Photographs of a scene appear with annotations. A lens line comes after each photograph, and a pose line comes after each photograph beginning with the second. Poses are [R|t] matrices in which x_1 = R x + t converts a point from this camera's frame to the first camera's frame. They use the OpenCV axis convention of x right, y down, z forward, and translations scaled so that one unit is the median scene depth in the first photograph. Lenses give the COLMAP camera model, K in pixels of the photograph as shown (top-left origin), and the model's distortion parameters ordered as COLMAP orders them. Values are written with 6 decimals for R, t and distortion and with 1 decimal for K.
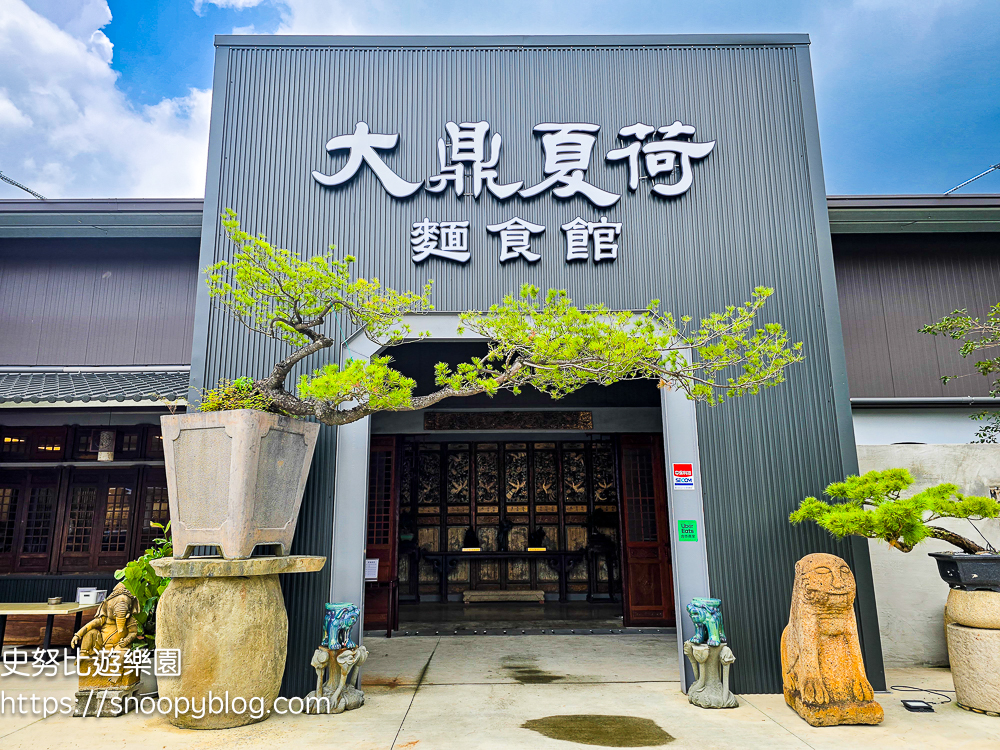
lens RADIAL K [[674.1, 0, 500.0], [0, 674.1, 375.0], [0, 0, 1]] dist [0.088916, -0.086222]
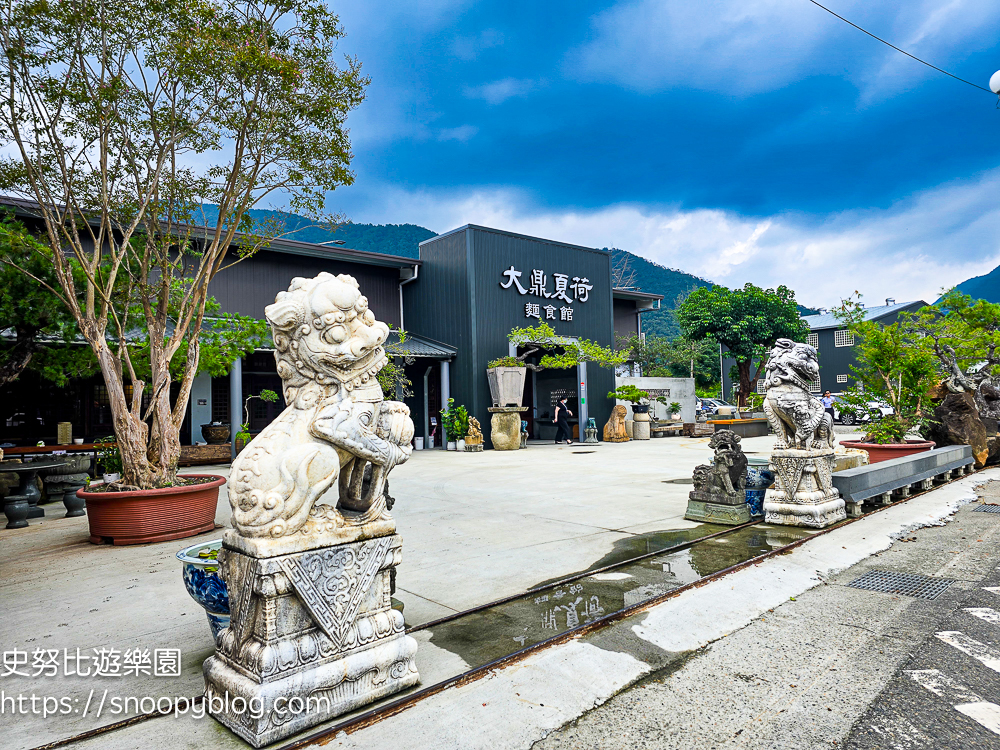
lens RADIAL K [[674.1, 0, 500.0], [0, 674.1, 375.0], [0, 0, 1]] dist [0.088916, -0.086222]
pose [[0.767223, 0.022871, 0.640973, -1.674574], [-0.119833, 0.986878, 0.108223, -0.171019], [-0.630087, -0.159841, 0.759896, -1.005757]]
